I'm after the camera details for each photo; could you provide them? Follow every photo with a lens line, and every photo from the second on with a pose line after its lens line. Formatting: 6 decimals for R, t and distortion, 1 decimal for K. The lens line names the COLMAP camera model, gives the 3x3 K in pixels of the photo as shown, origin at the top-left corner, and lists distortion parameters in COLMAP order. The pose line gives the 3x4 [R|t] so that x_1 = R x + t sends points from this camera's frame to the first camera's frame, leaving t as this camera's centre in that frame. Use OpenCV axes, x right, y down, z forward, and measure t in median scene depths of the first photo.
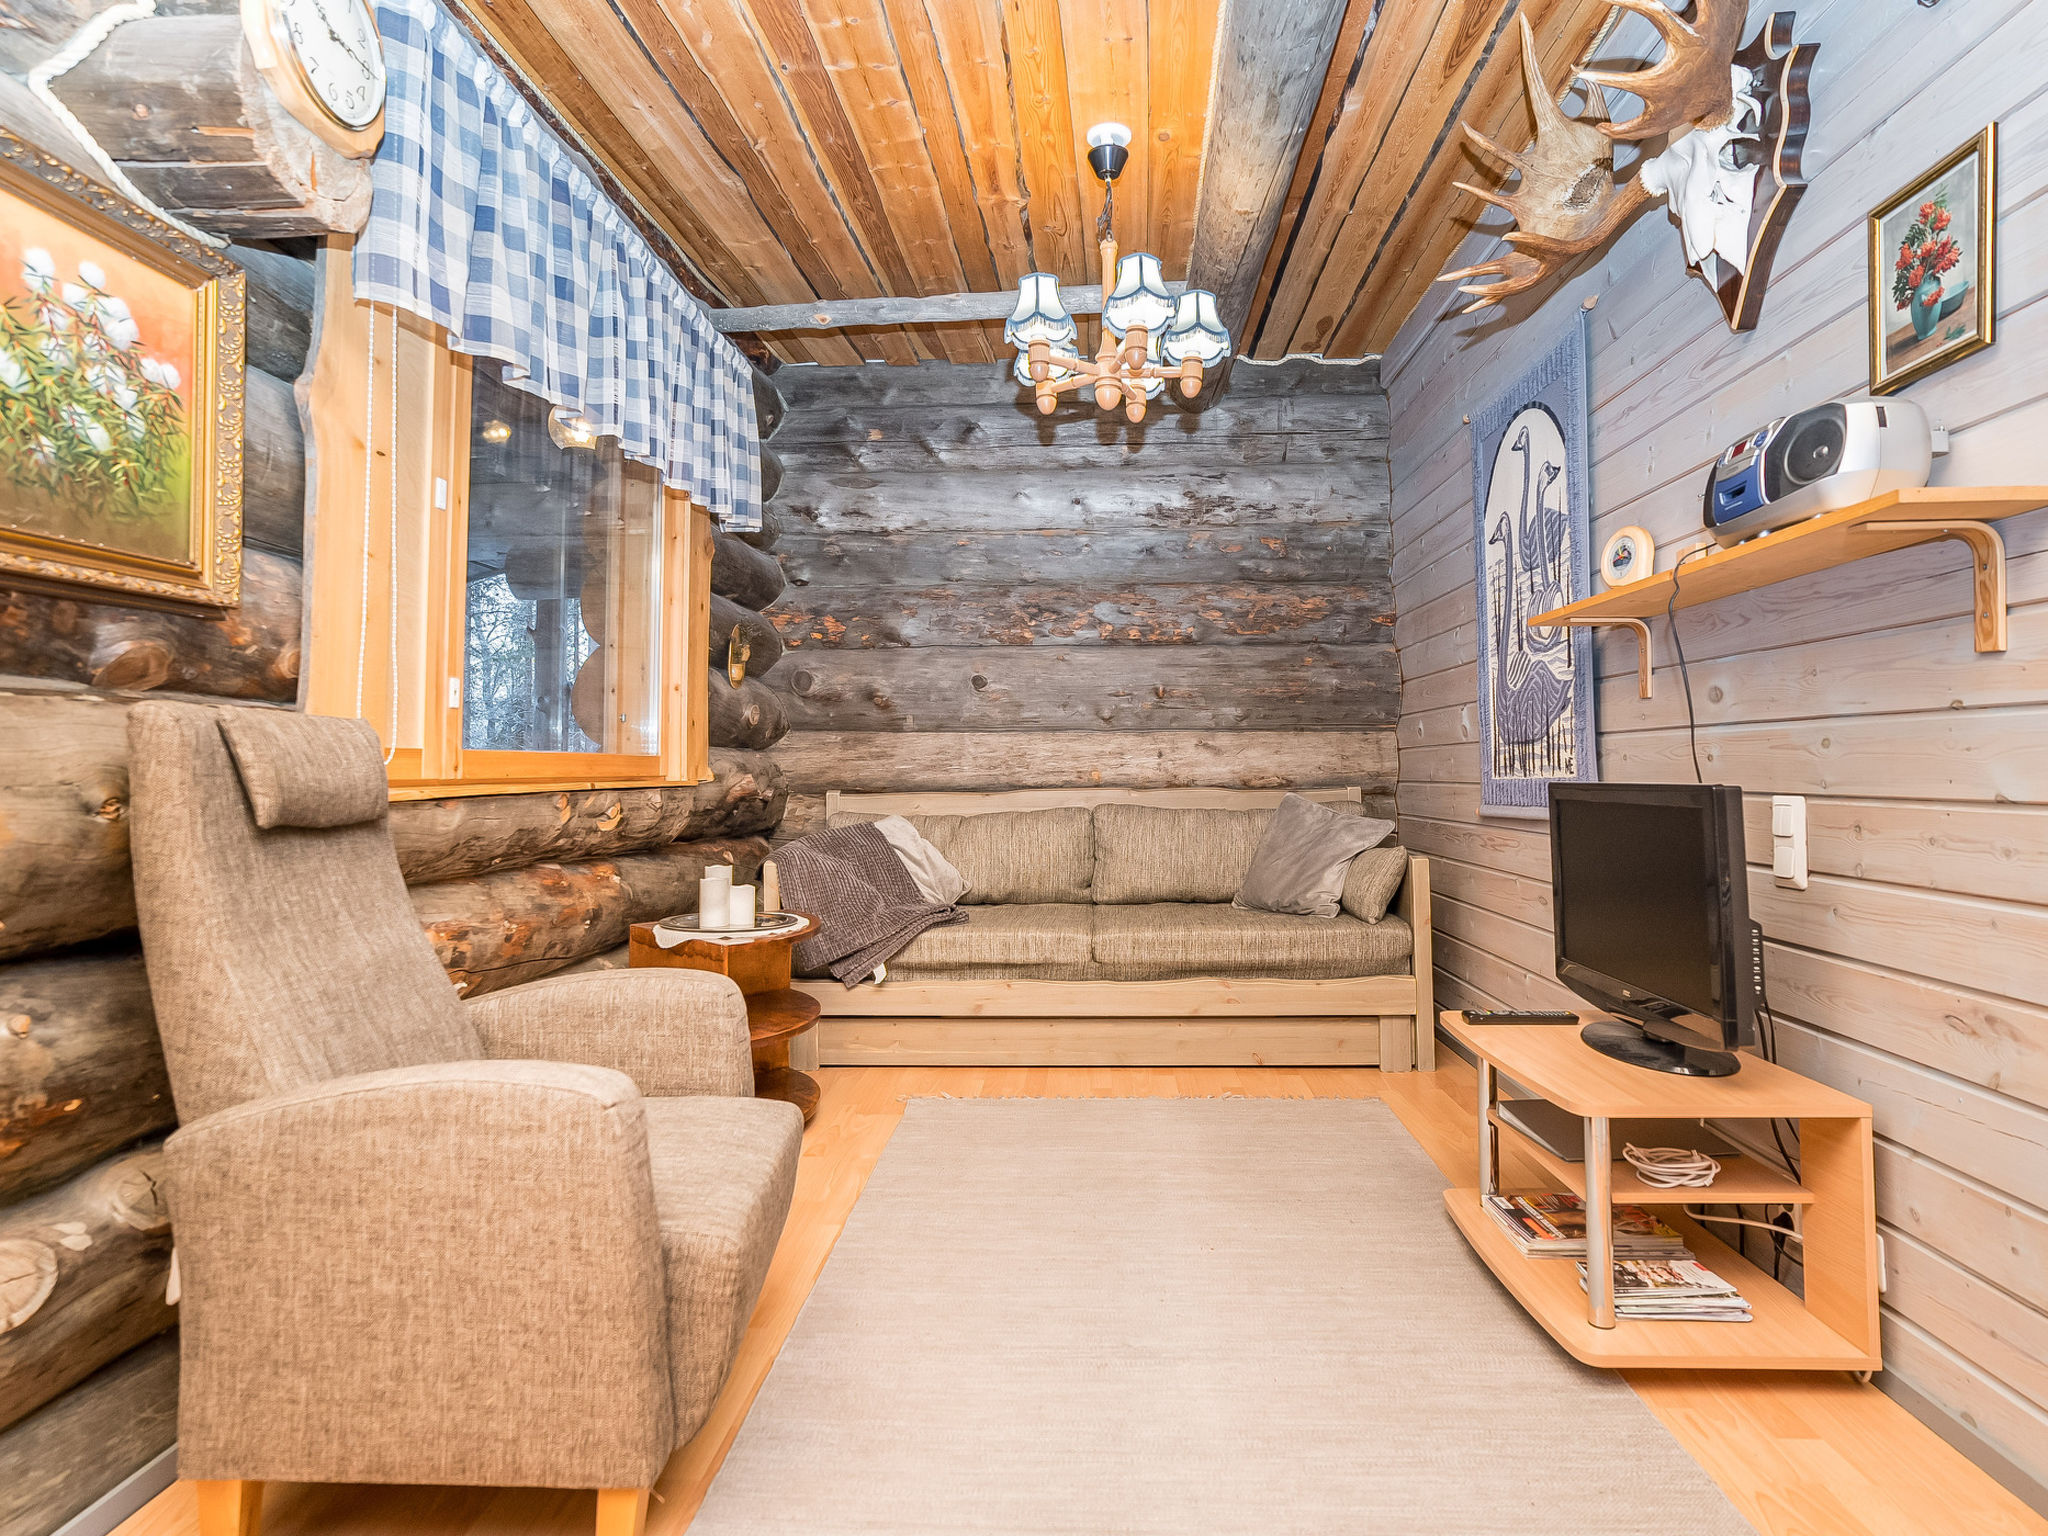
lens RADIAL K [[1057.0, 0, 1017.6], [0, 1057.0, 758.4], [0, 0, 1]] dist [-0.050028, 0.032170]
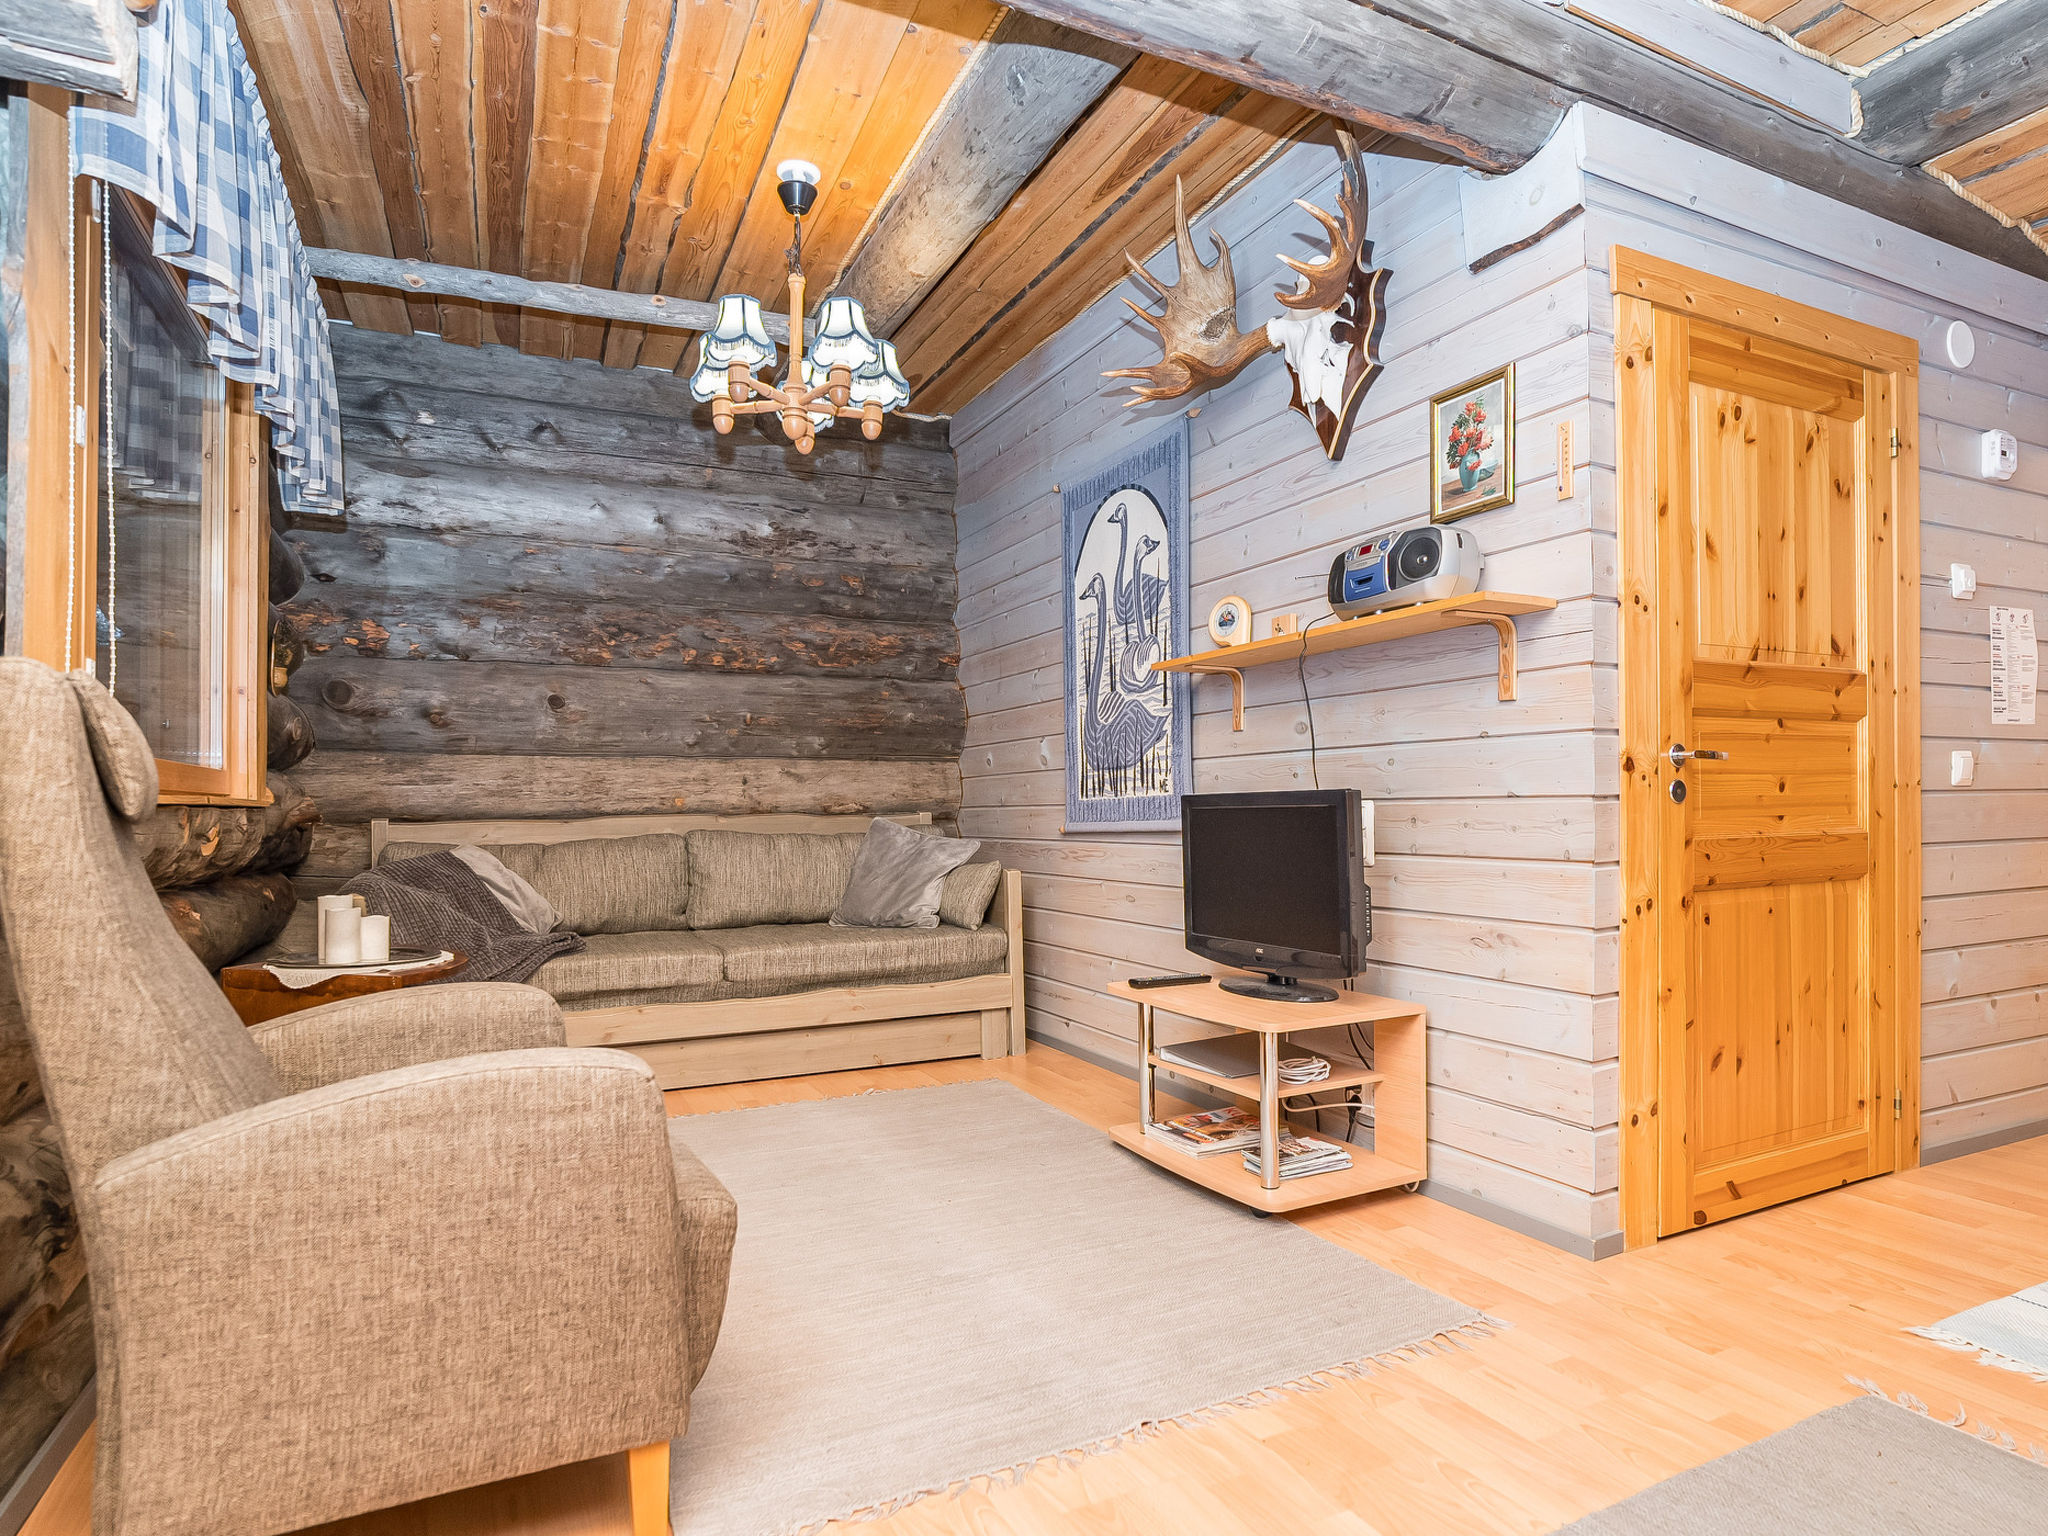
lens RADIAL K [[1049.9, 0, 1023.0], [0, 1049.9, 826.7], [0, 0, 1]] dist [-0.054025, 0.031252]
pose [[0.888646, -0.010982, 0.458463, -0.251038], [-0.003308, 0.999534, 0.030357, 0.024738], [-0.458583, -0.028493, 0.888195, -0.035033]]
